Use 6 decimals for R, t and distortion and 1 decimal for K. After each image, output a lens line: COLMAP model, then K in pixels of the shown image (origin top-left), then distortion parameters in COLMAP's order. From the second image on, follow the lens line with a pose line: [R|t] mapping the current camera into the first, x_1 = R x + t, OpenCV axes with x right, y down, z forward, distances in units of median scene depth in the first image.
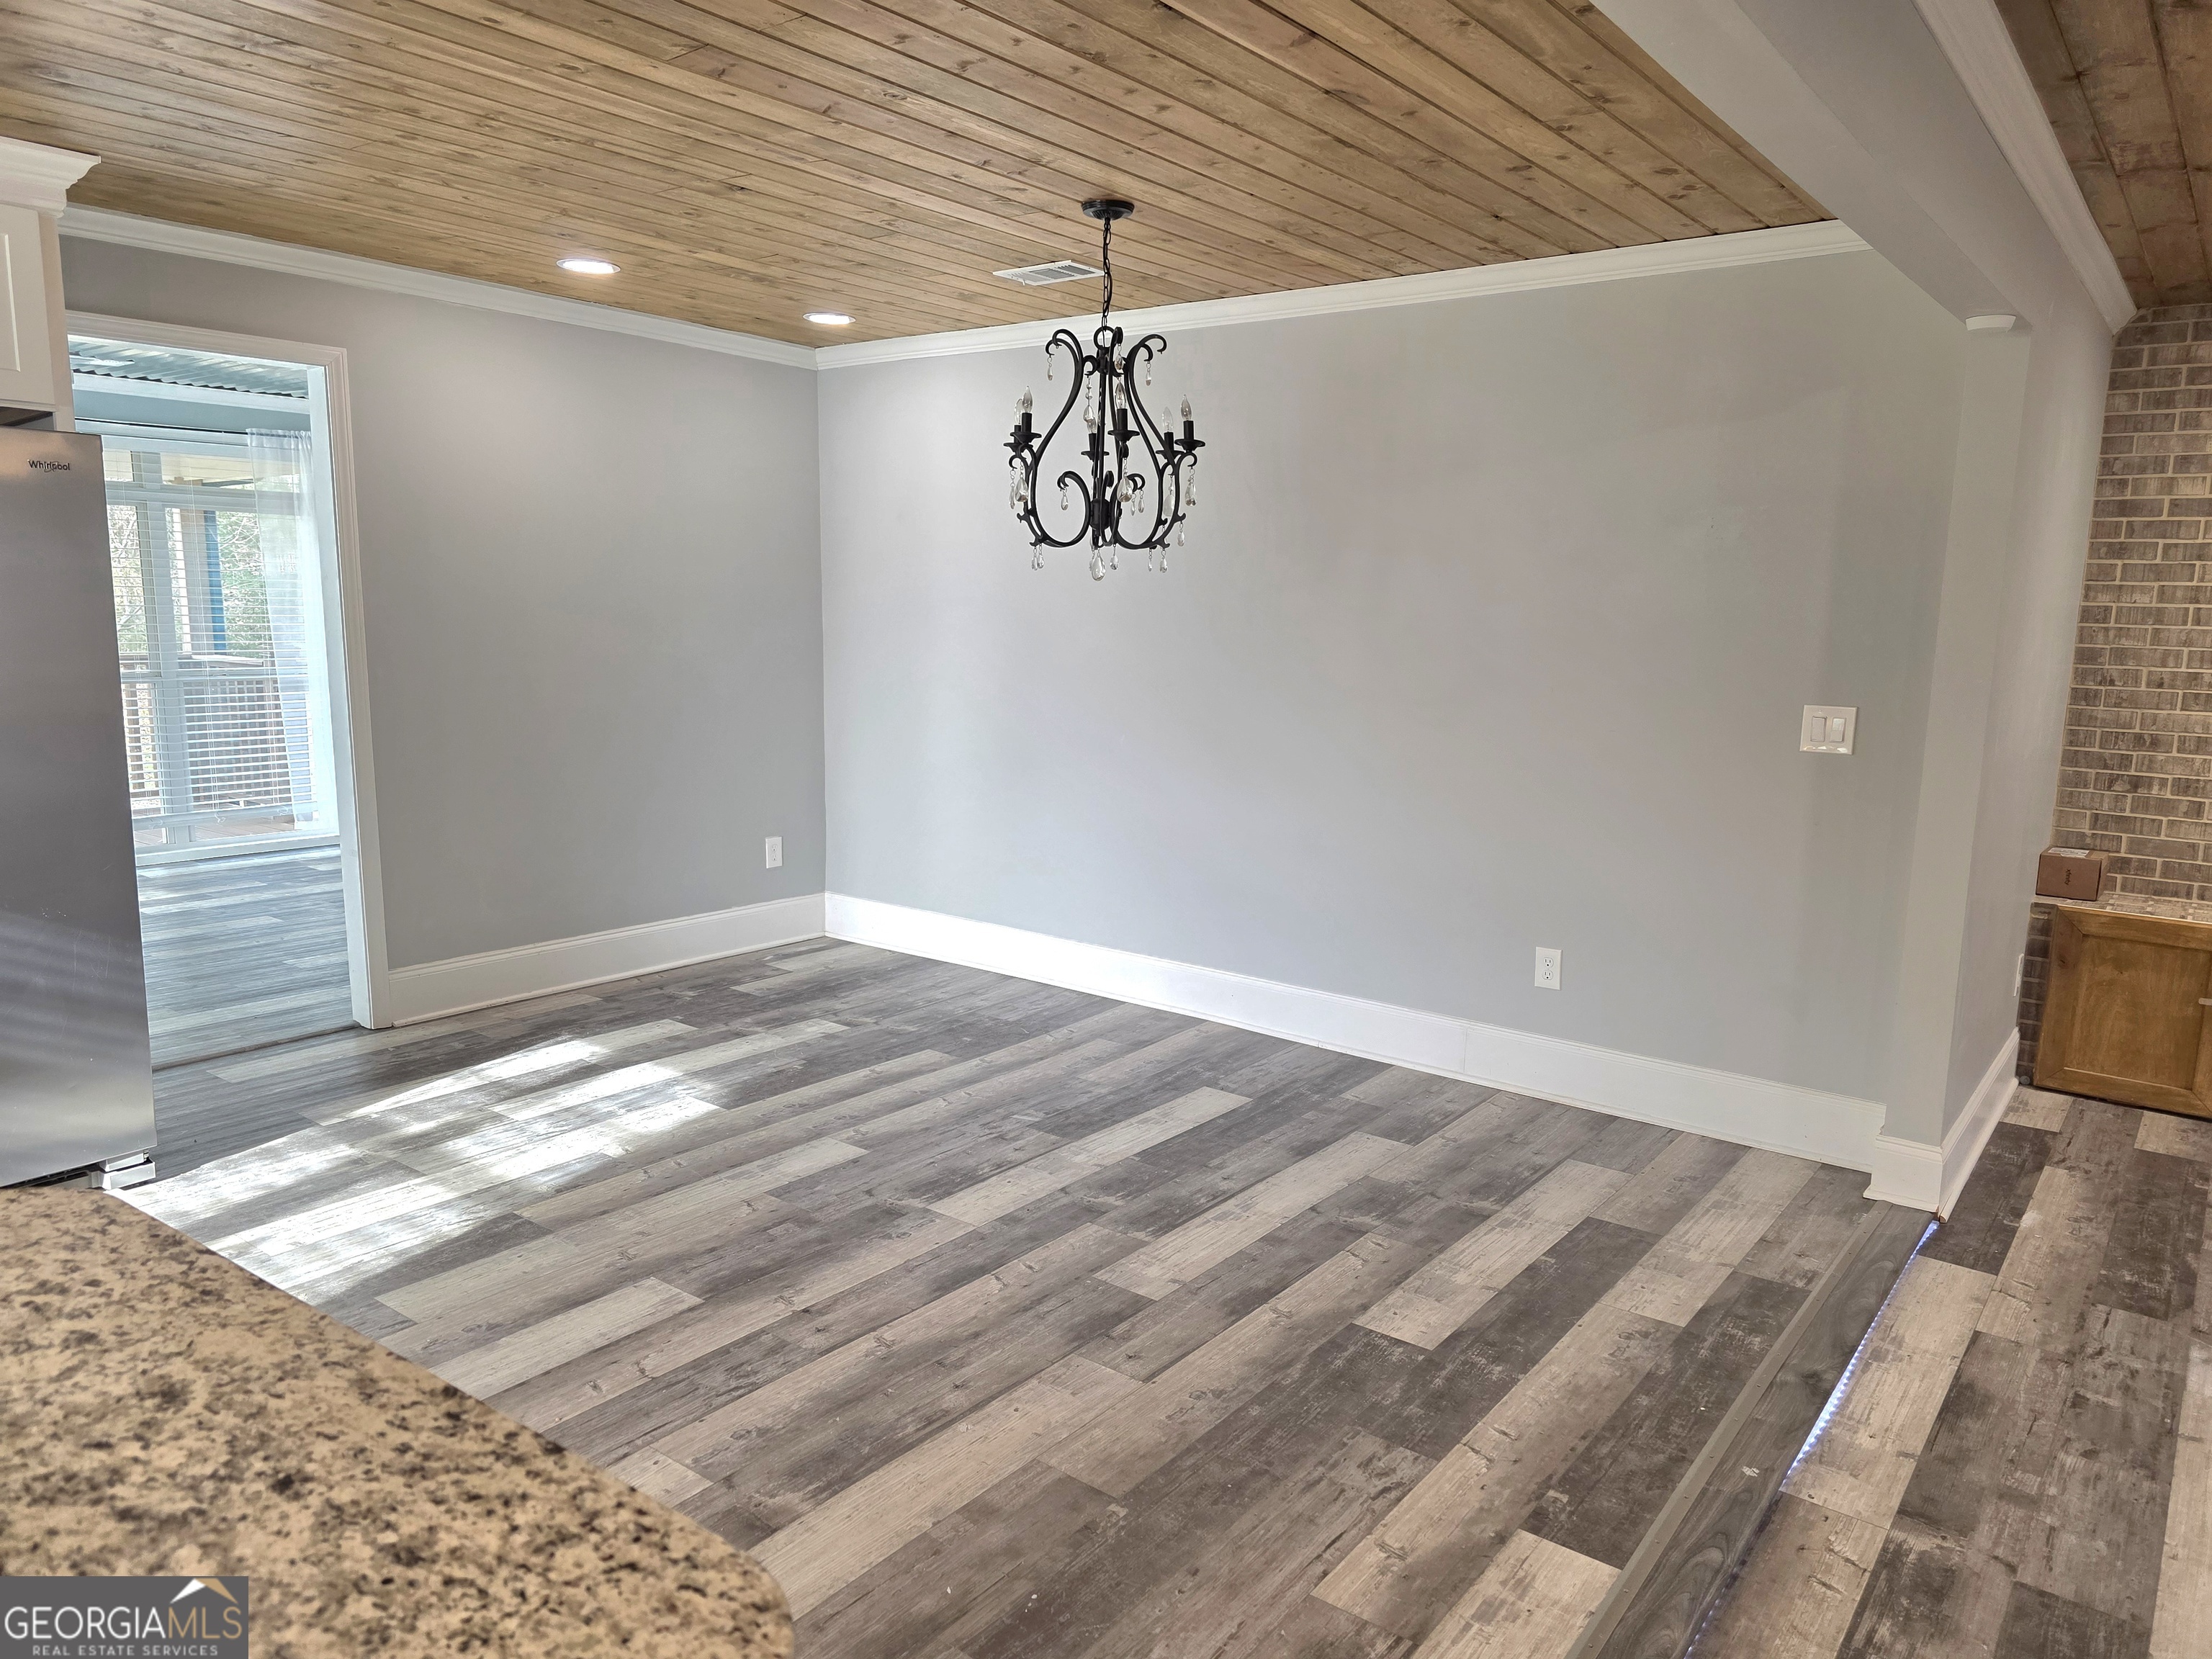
lens RADIAL K [[1480.8, 0, 1110.3], [0, 1480.8, 843.2], [0, 0, 1]] dist [0.073328, -0.067369]
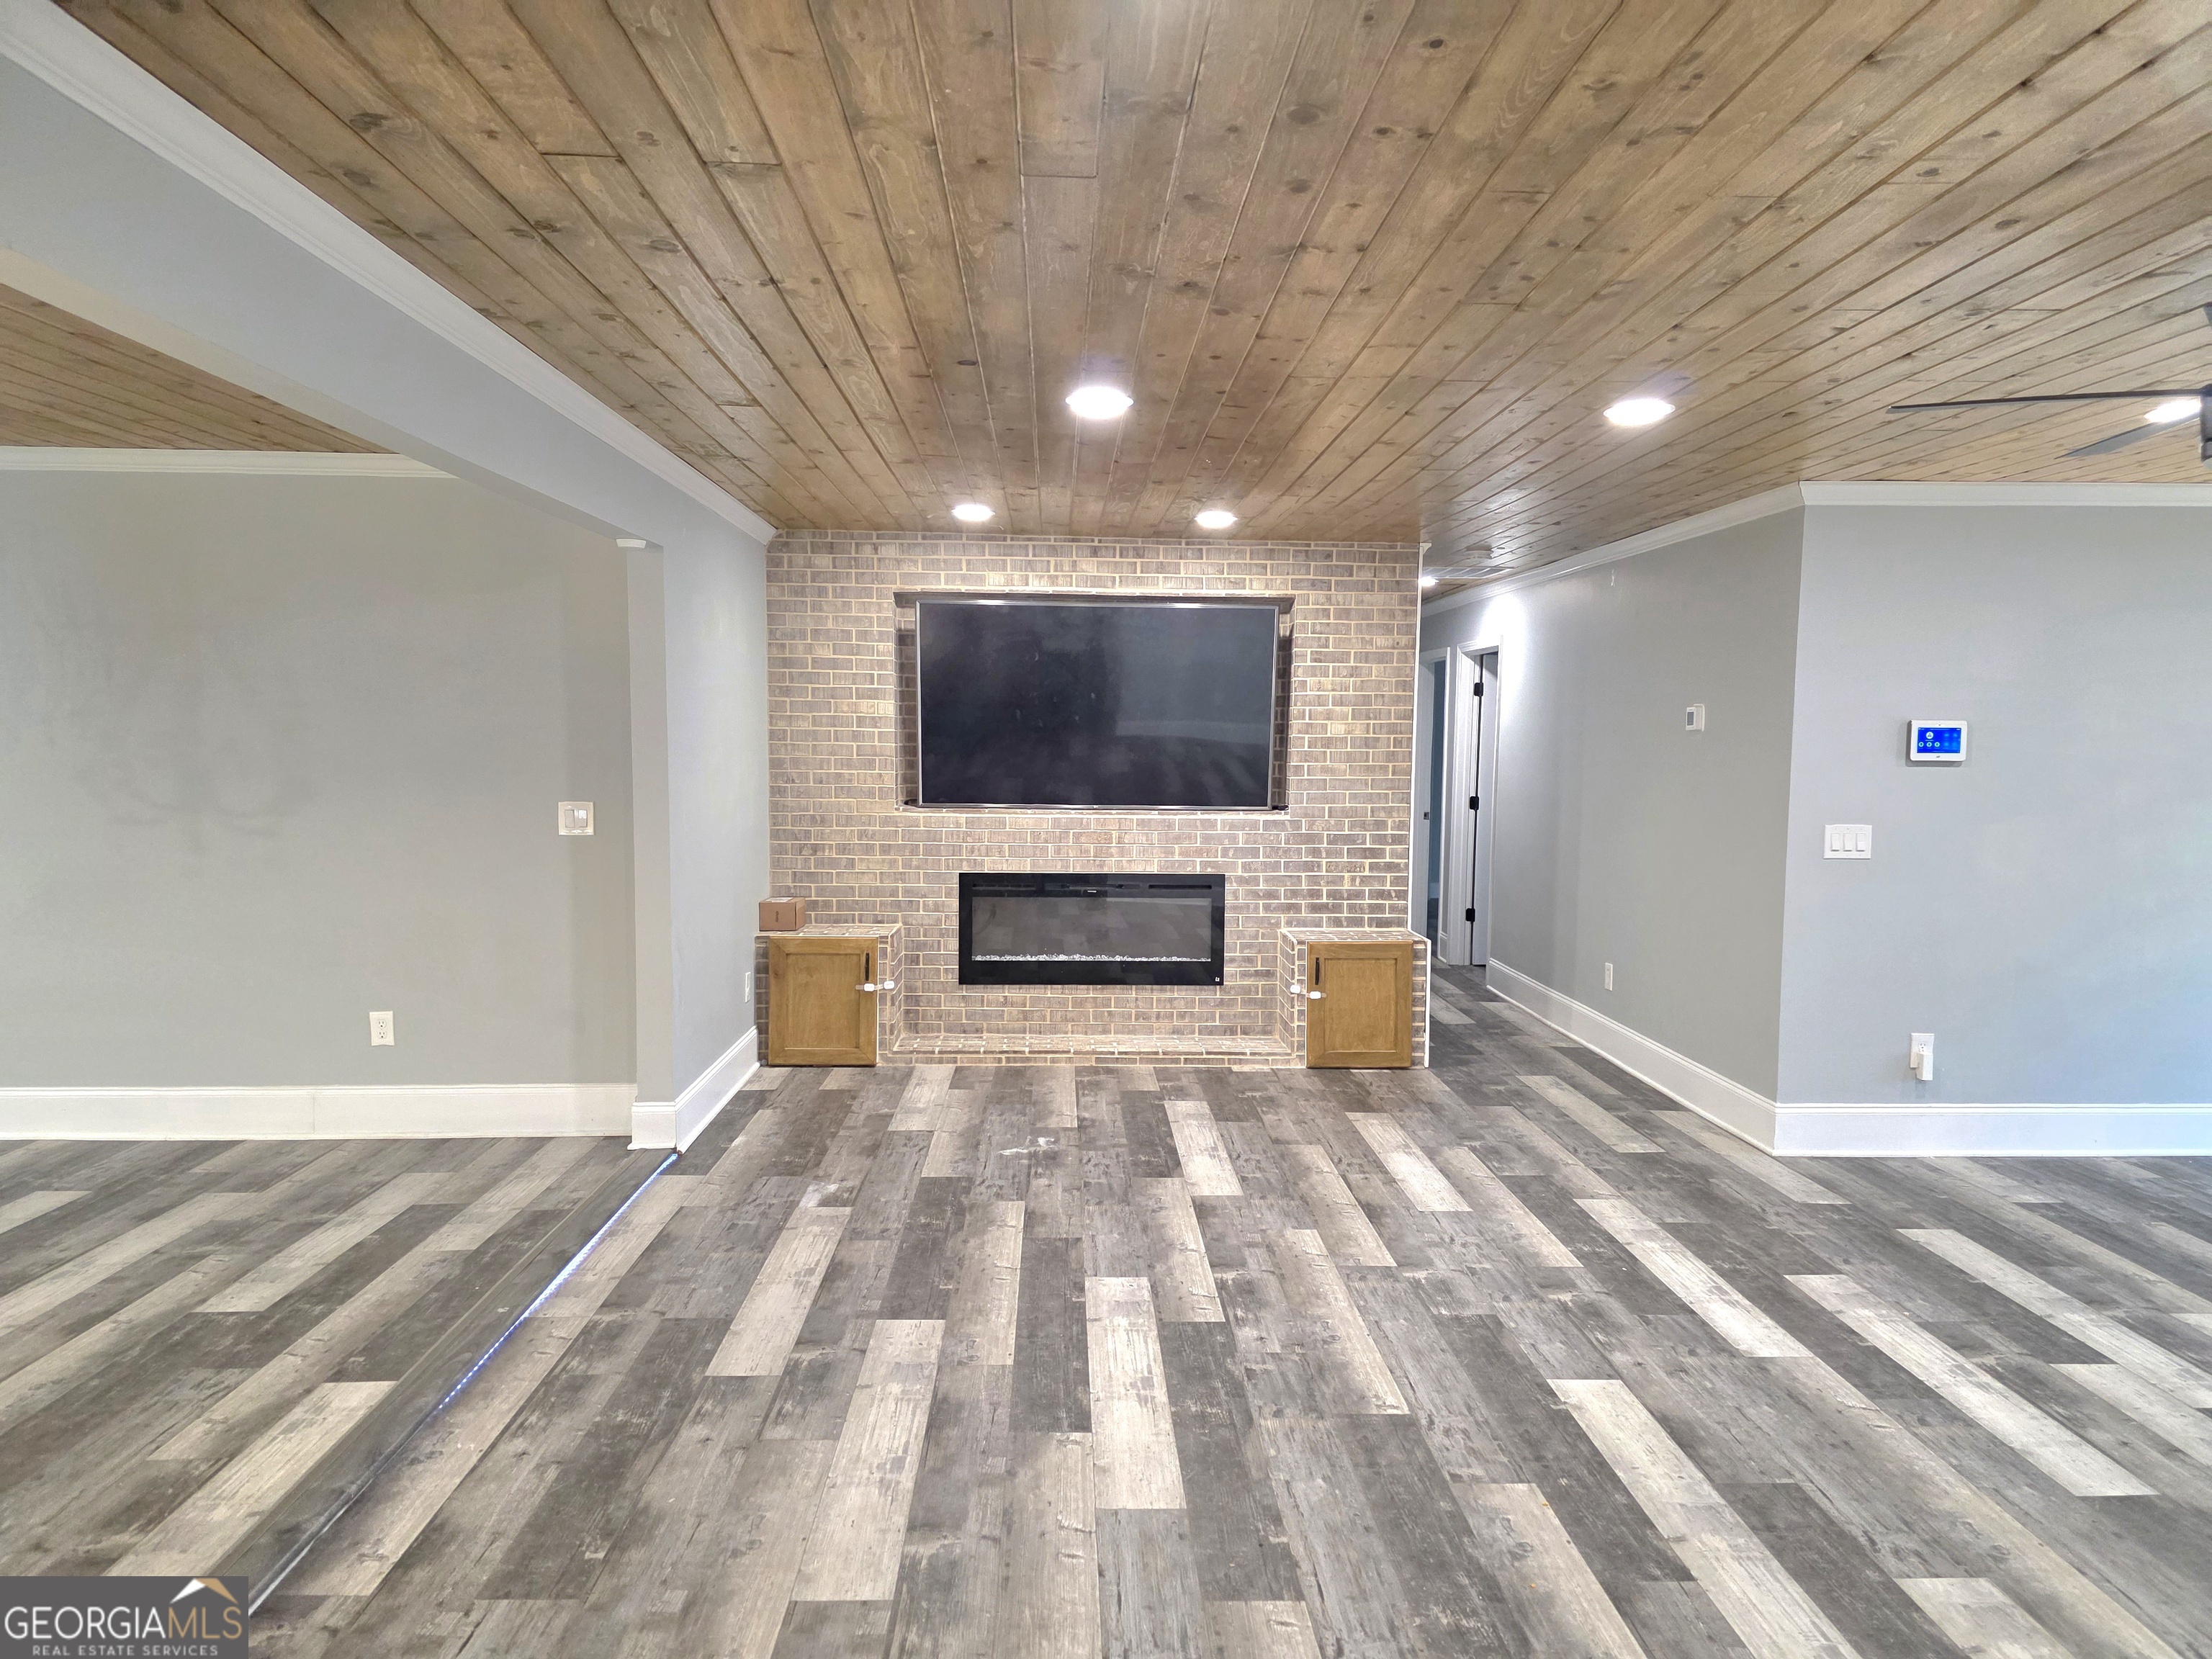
lens RADIAL K [[1480.8, 0, 1115.5], [0, 1480.8, 851.0], [0, 0, 1]] dist [0.073328, -0.067369]
pose [[0.770586, -0.063034, 0.634211, -0.011808], [0.112441, 0.992934, -0.037932, 0.065080], [-0.627339, 0.100541, 0.772229, -0.384353]]
